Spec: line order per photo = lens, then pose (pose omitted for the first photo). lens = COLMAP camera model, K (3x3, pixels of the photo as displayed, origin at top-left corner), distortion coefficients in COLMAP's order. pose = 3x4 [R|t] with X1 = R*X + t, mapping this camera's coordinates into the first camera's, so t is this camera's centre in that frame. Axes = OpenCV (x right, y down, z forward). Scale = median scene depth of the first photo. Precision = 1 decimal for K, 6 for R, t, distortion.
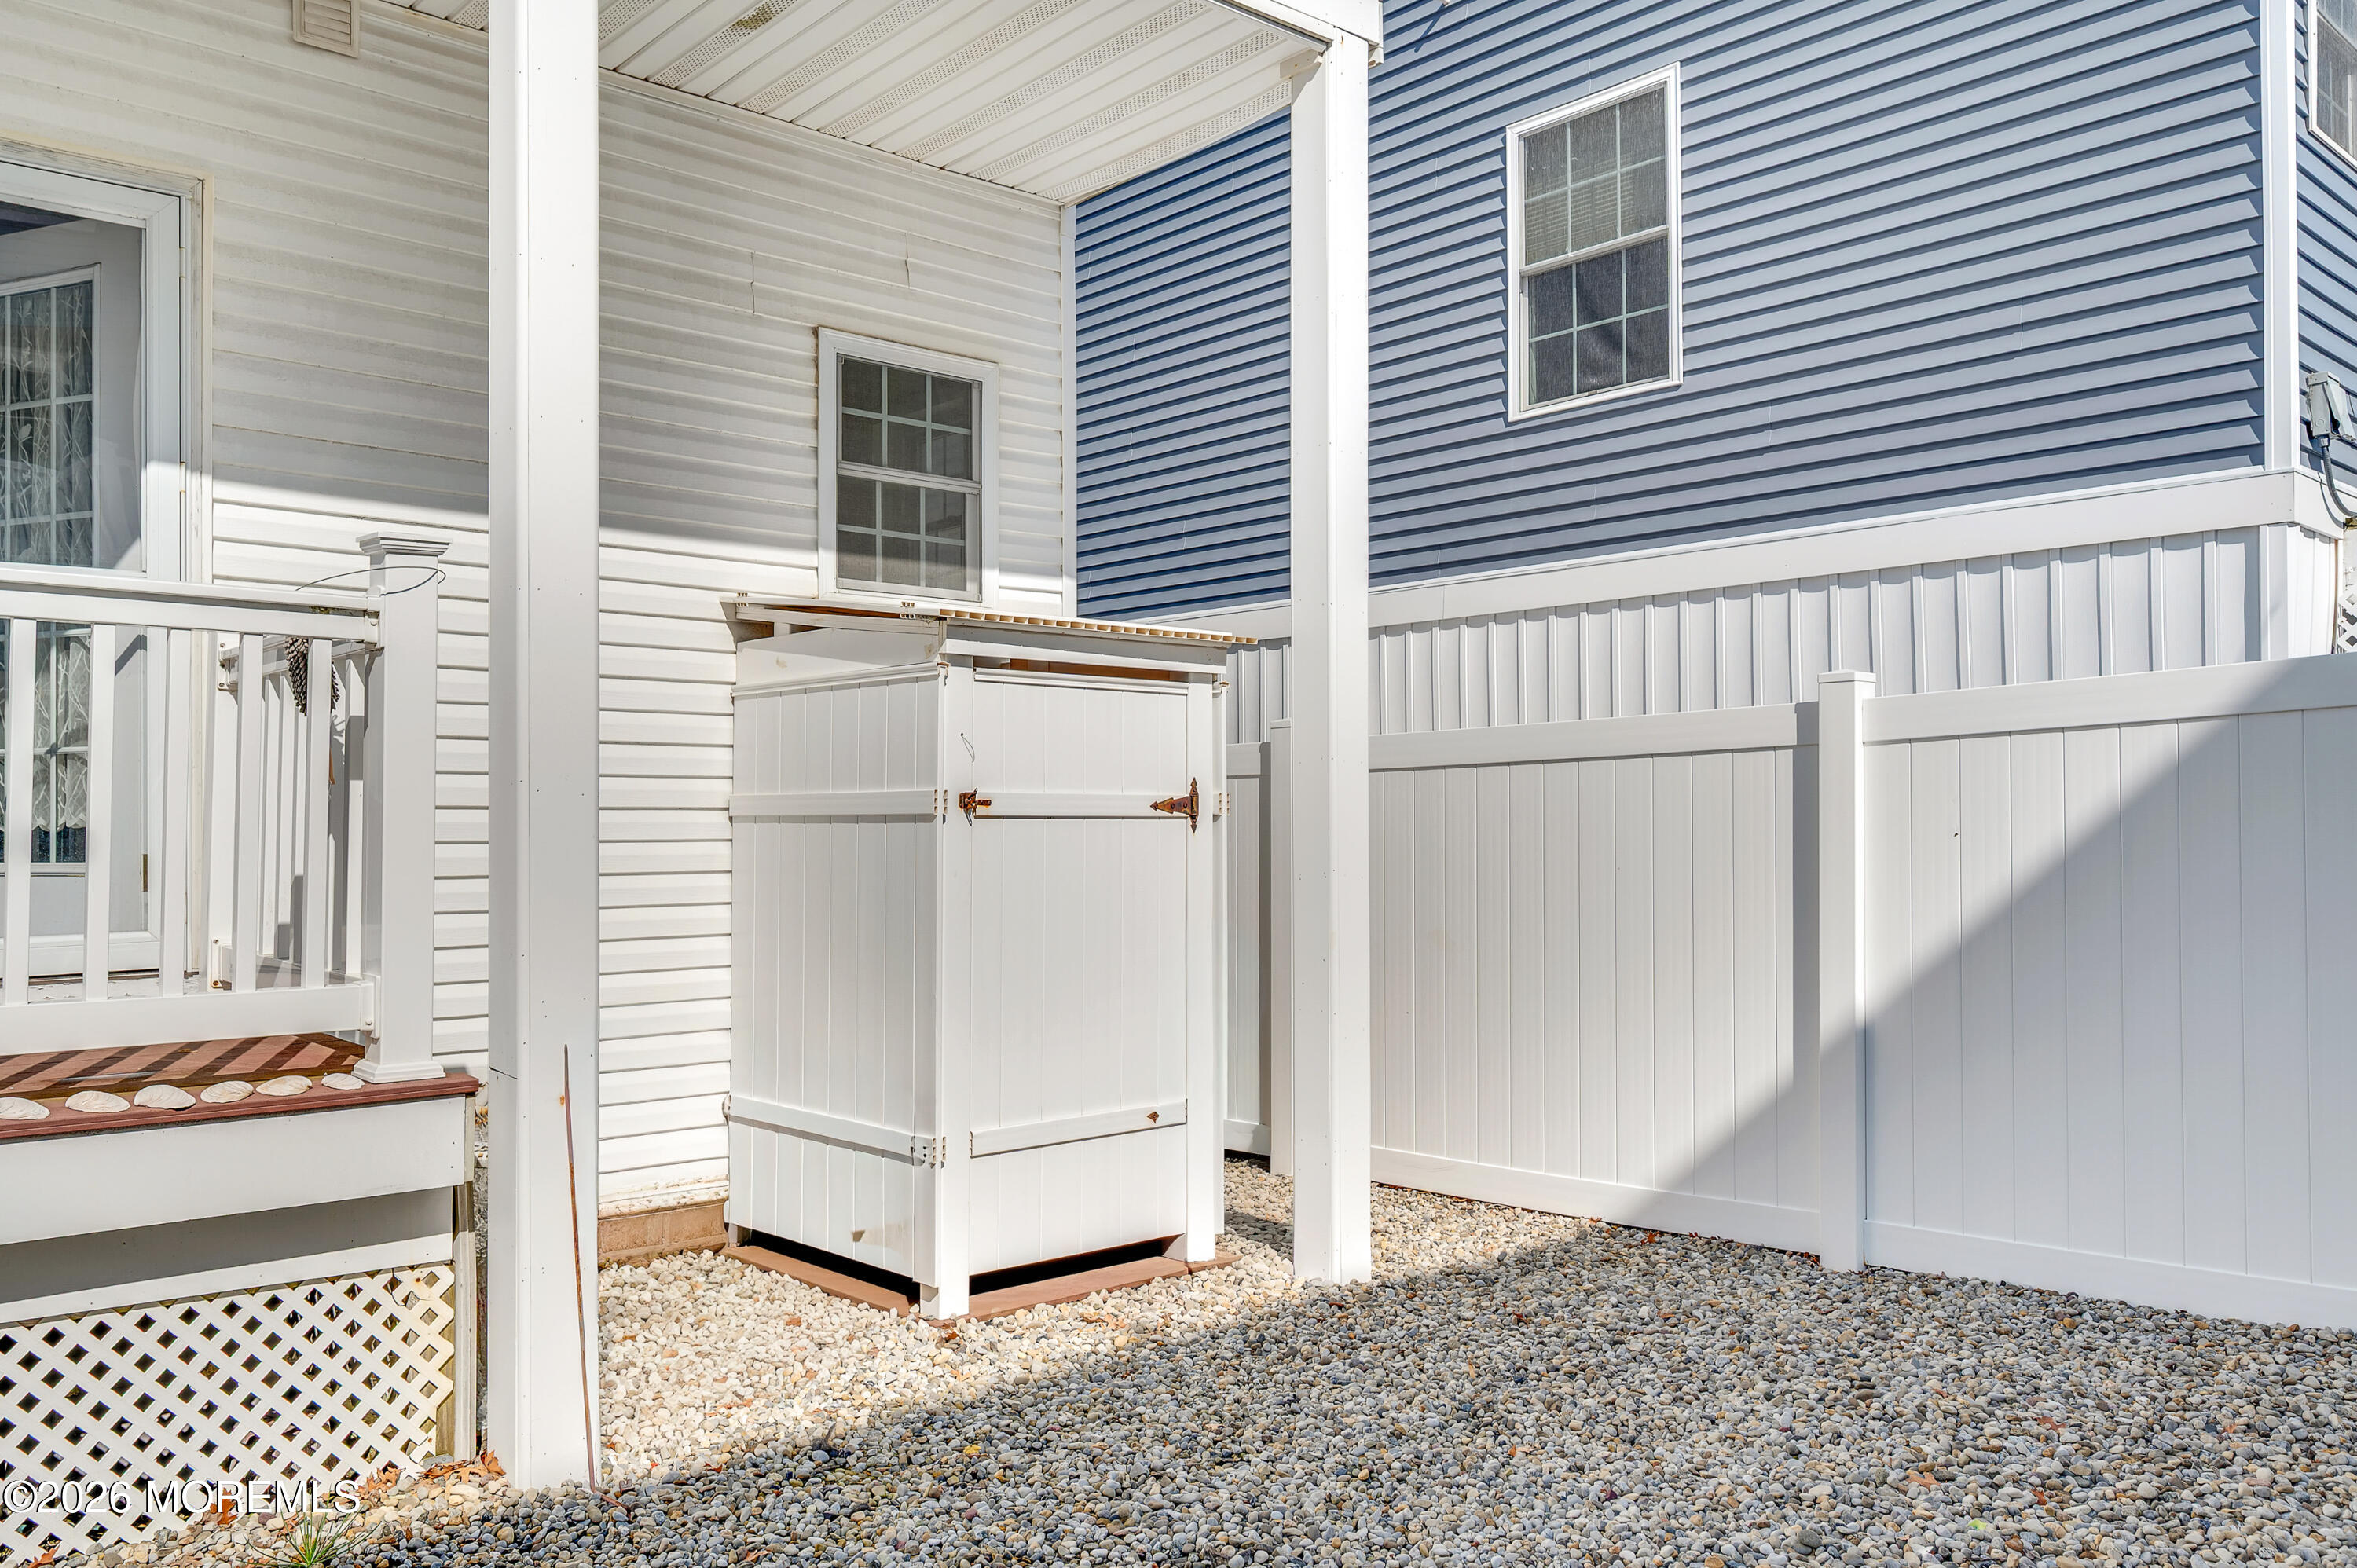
lens RADIAL K [[1774.5, 0, 1181.1], [0, 1774.5, 783.5], [0, 0, 1]] dist [-0.007442, 0.000469]
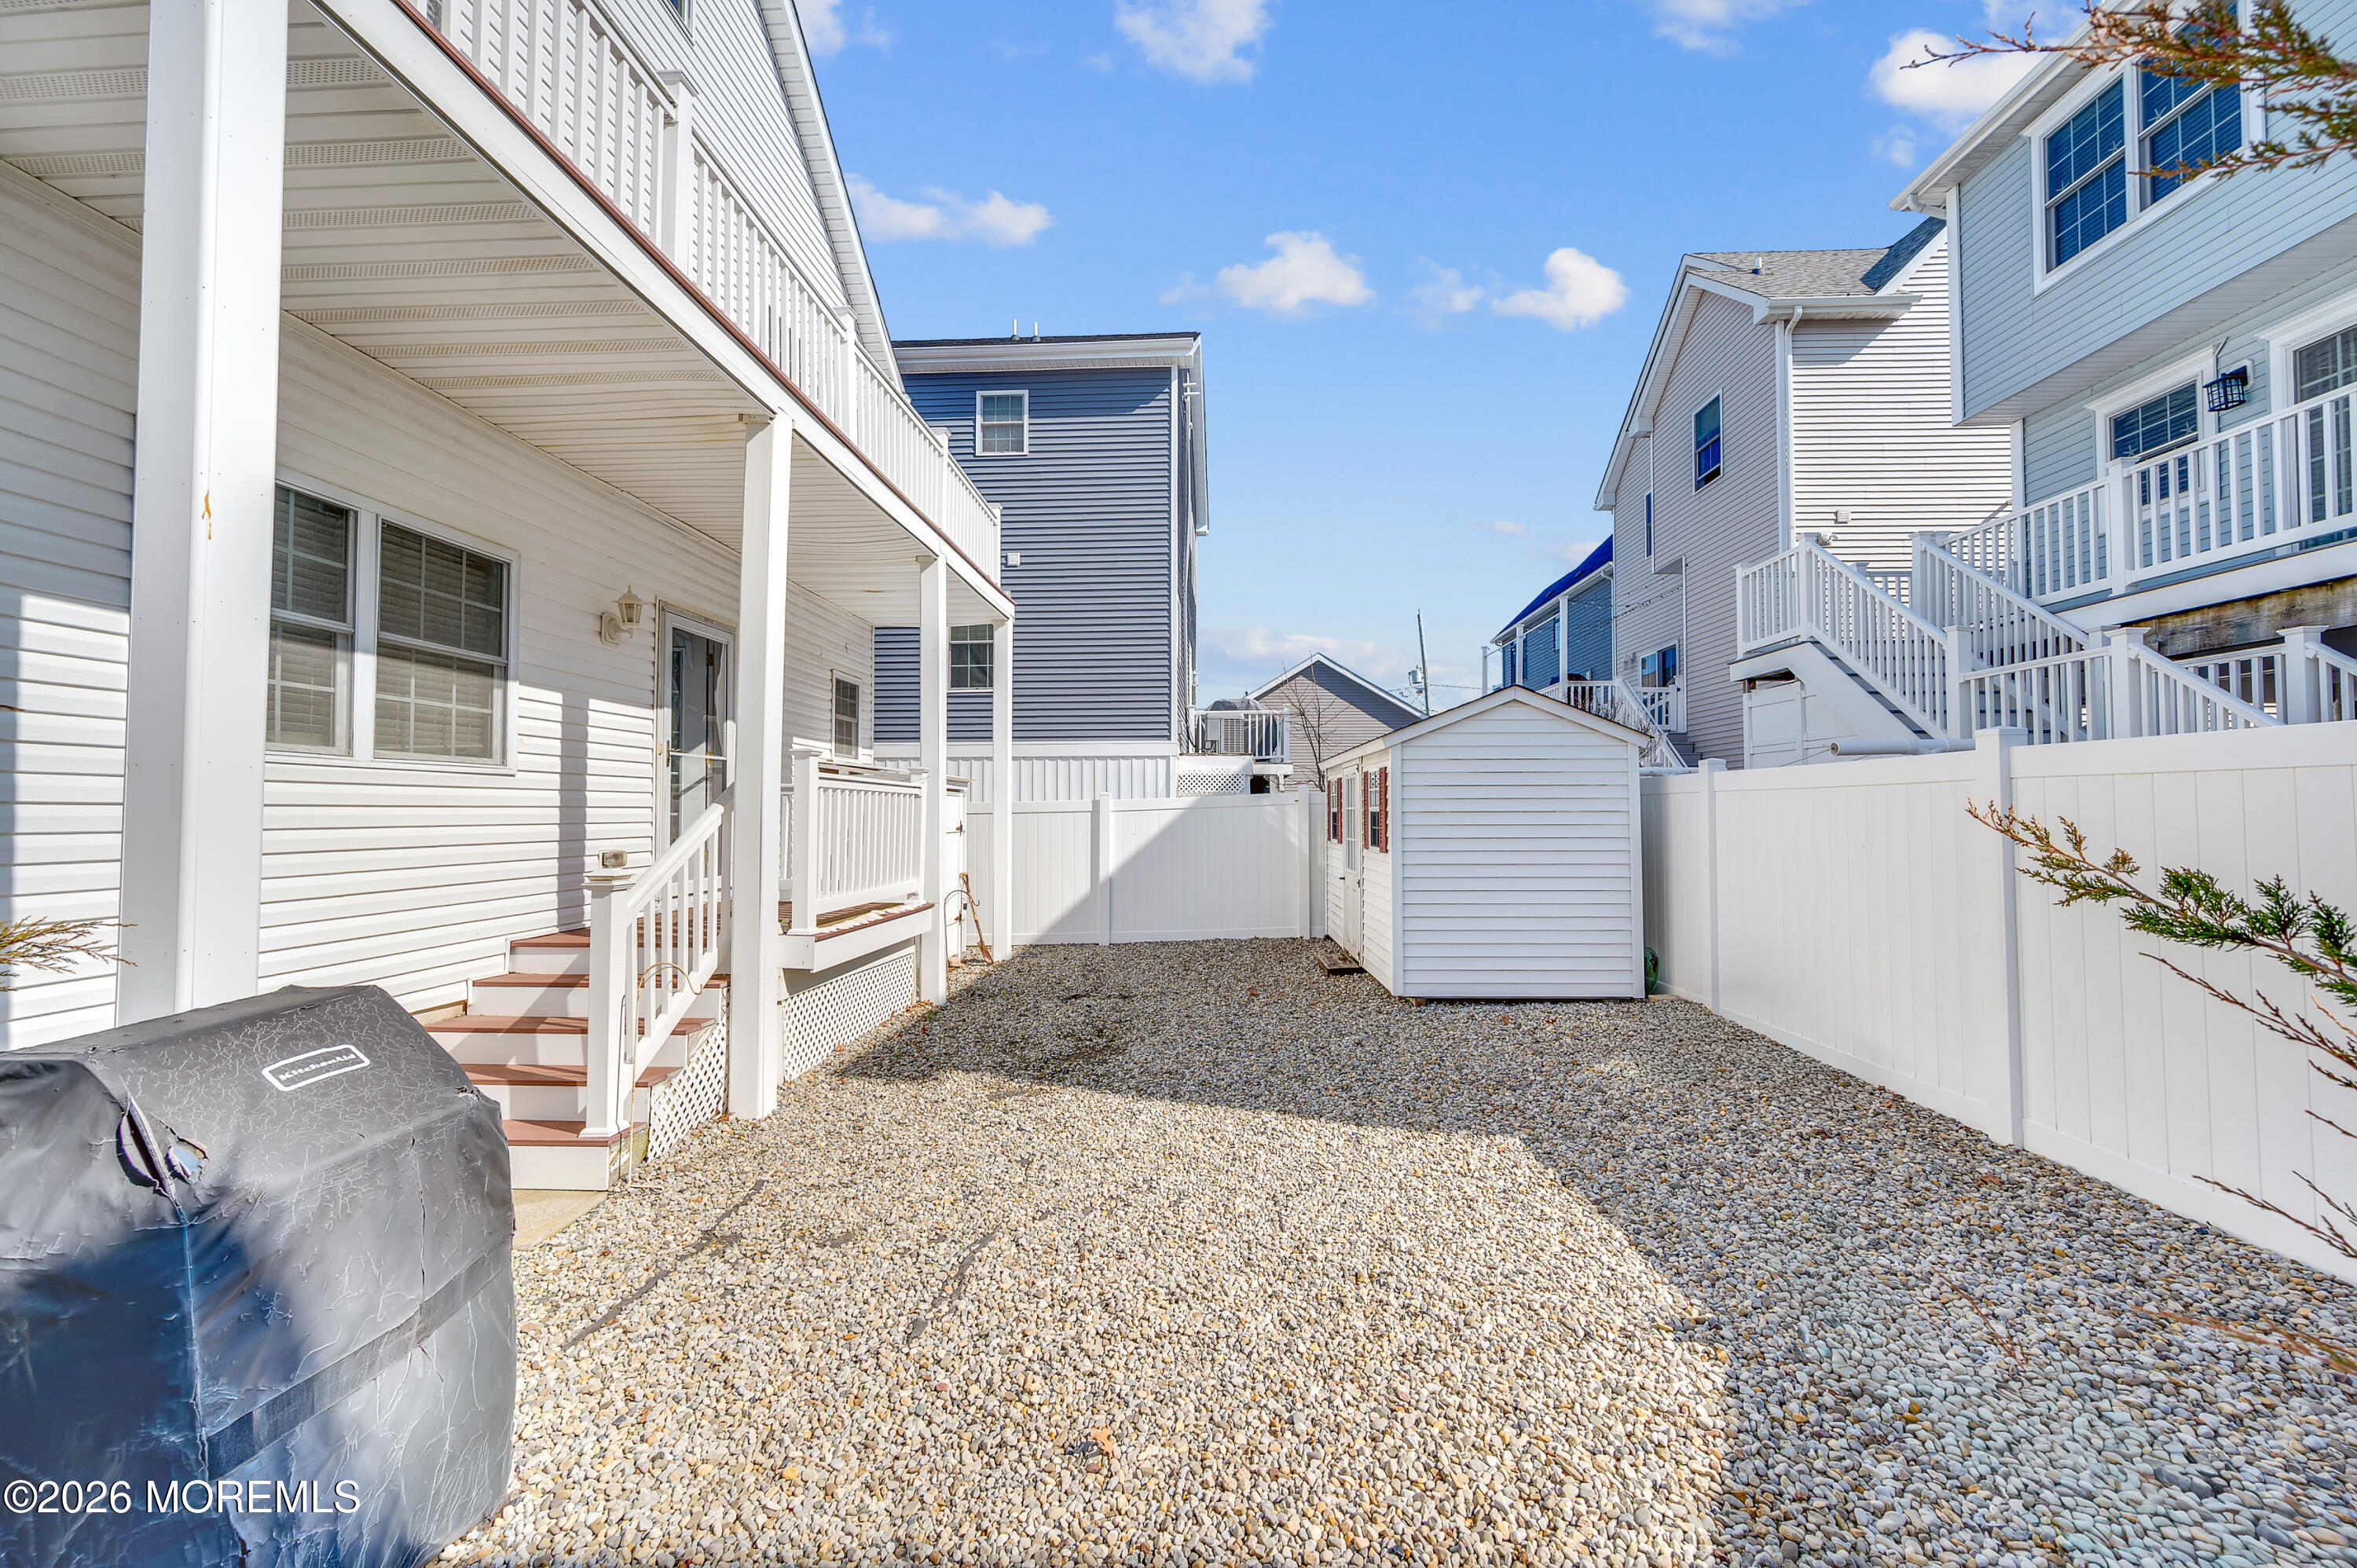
lens RADIAL K [[943.7, 0, 1176.9], [0, 943.7, 780.5], [0, 0, 1]] dist [0.000999, -0.001049]
pose [[0.703505, 0.028089, 0.710135, -0.912913], [-0.019431, 0.999605, -0.020289, -0.046531], [-0.710425, 0.000475, 0.703773, -0.530281]]
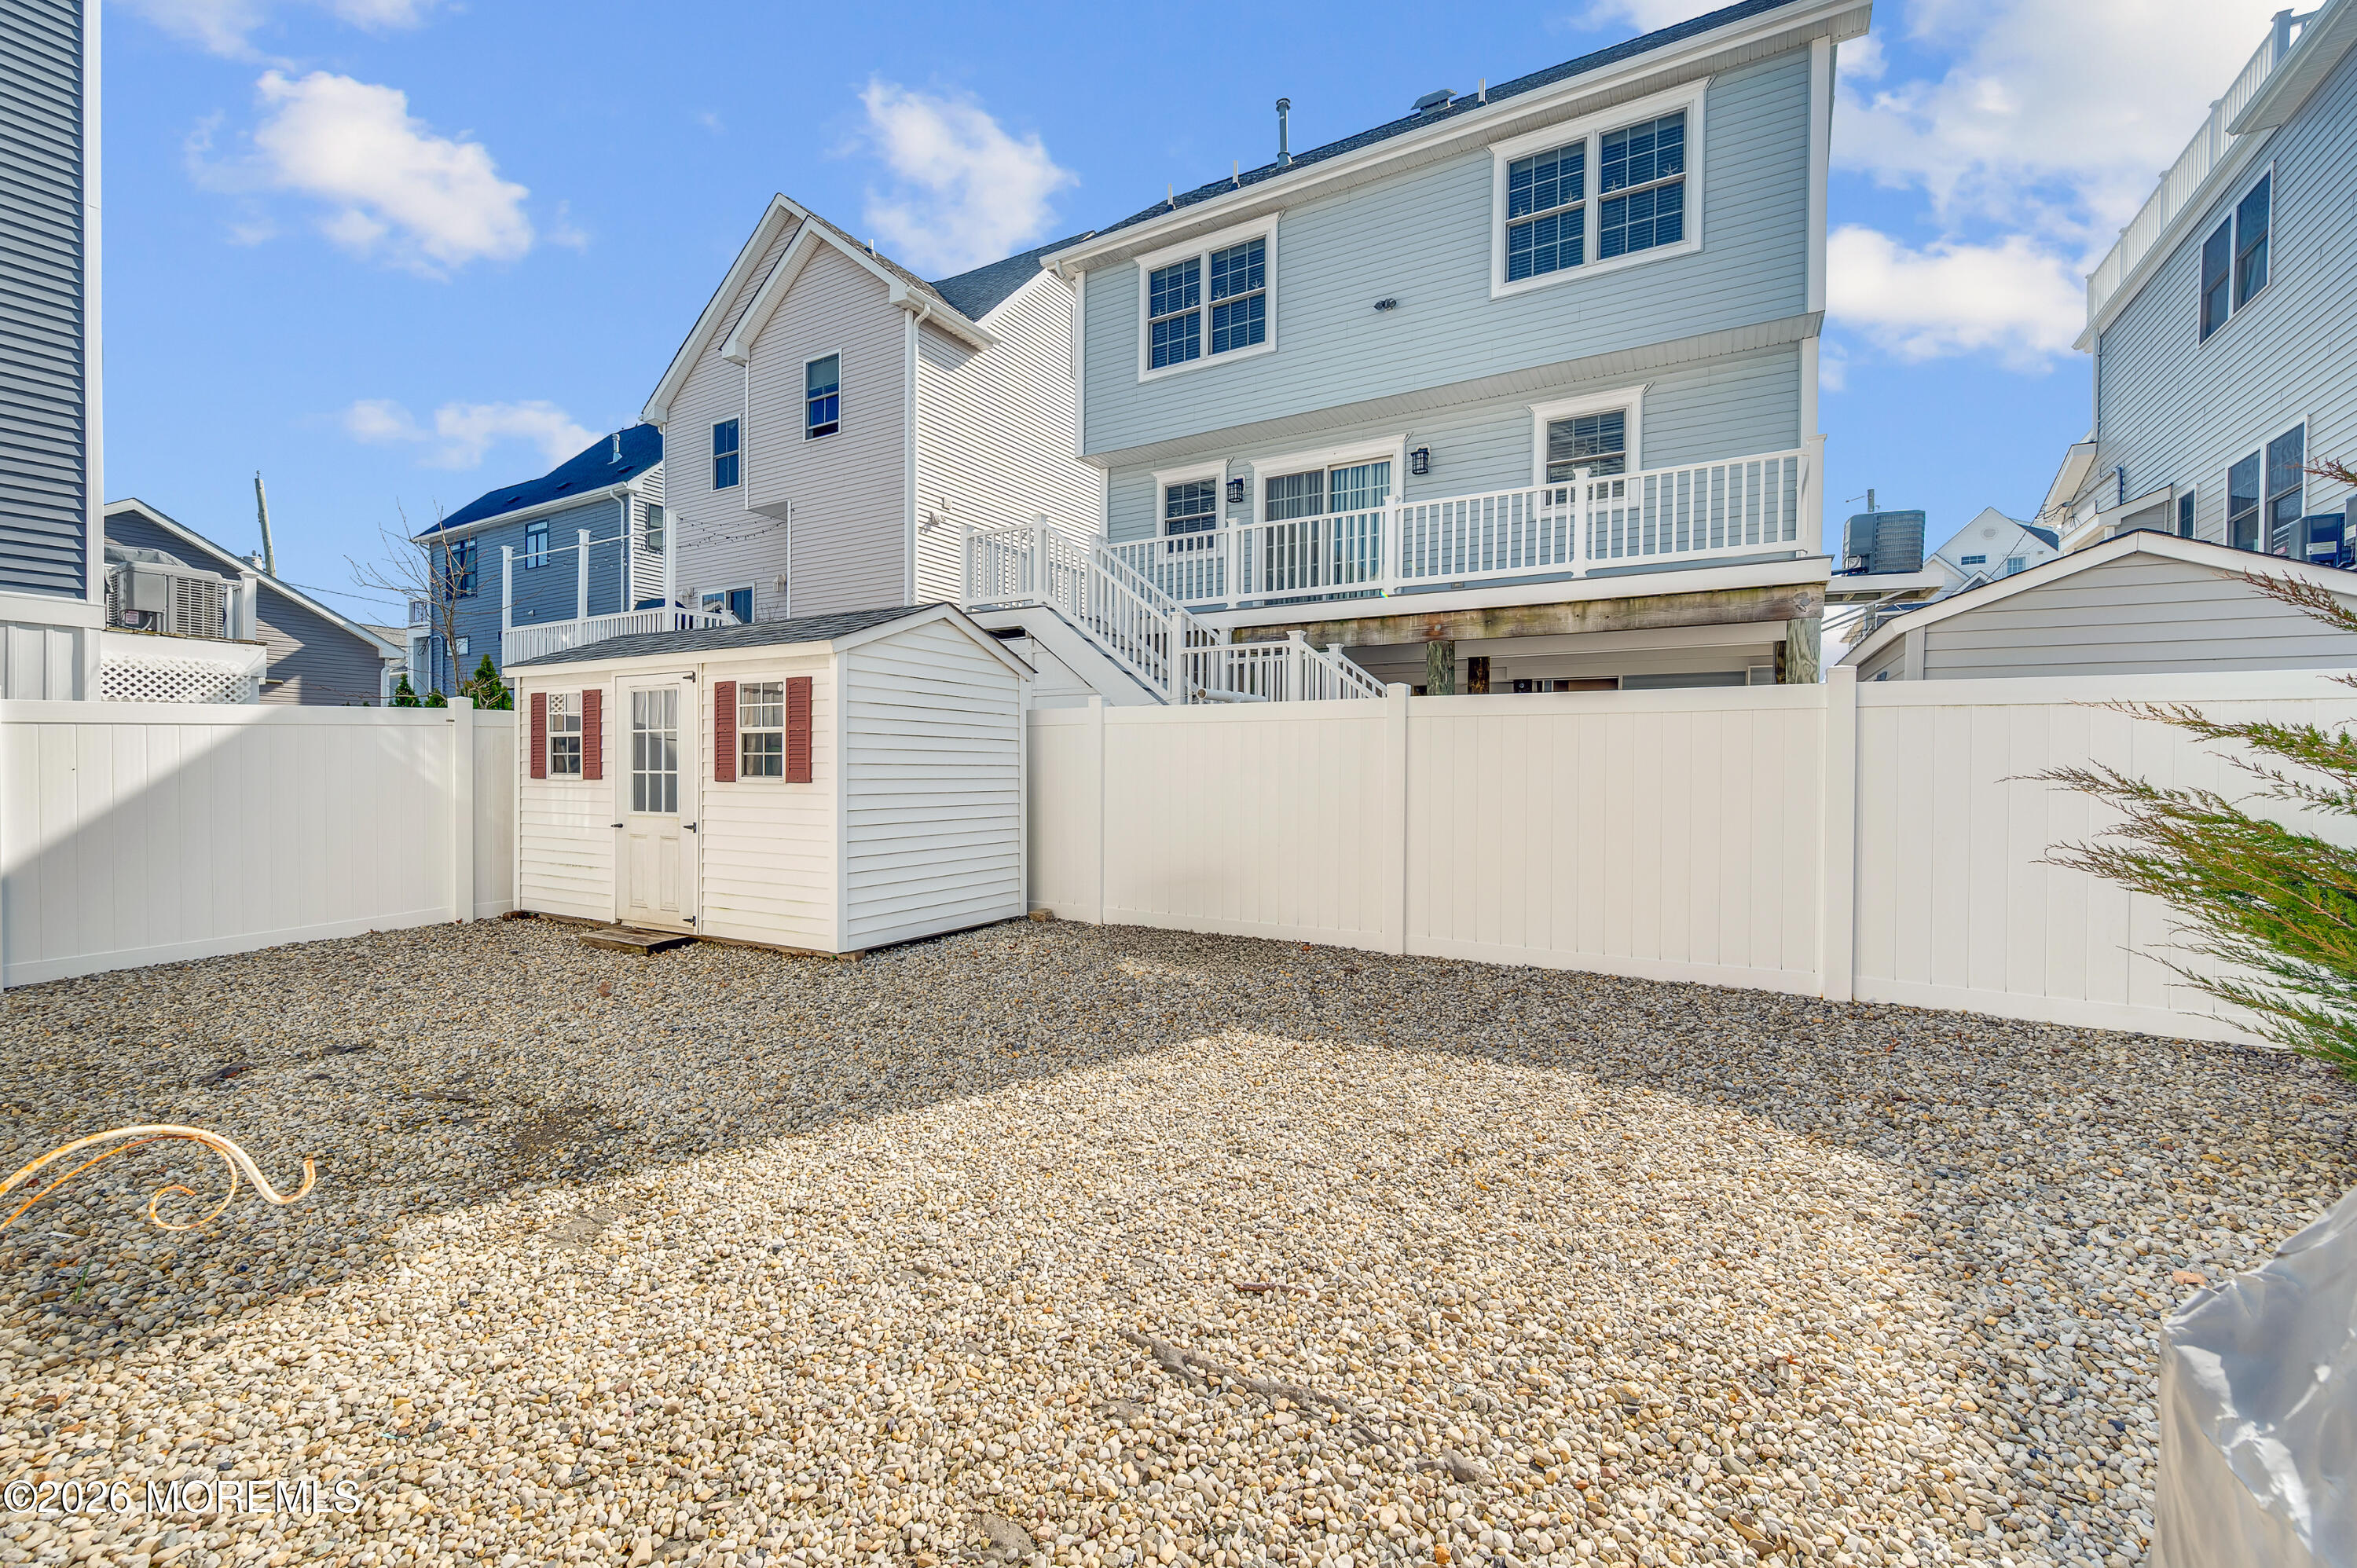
lens RADIAL K [[943.7, 0, 1184.9], [0, 943.7, 776.0], [0, 0, 1]] dist [0.000999, -0.001049]
pose [[-0.315460, -0.001405, 0.948938, -0.919151], [-0.029064, 0.999544, -0.008181, 0.008184], [-0.948494, -0.030161, -0.315357, 0.094916]]
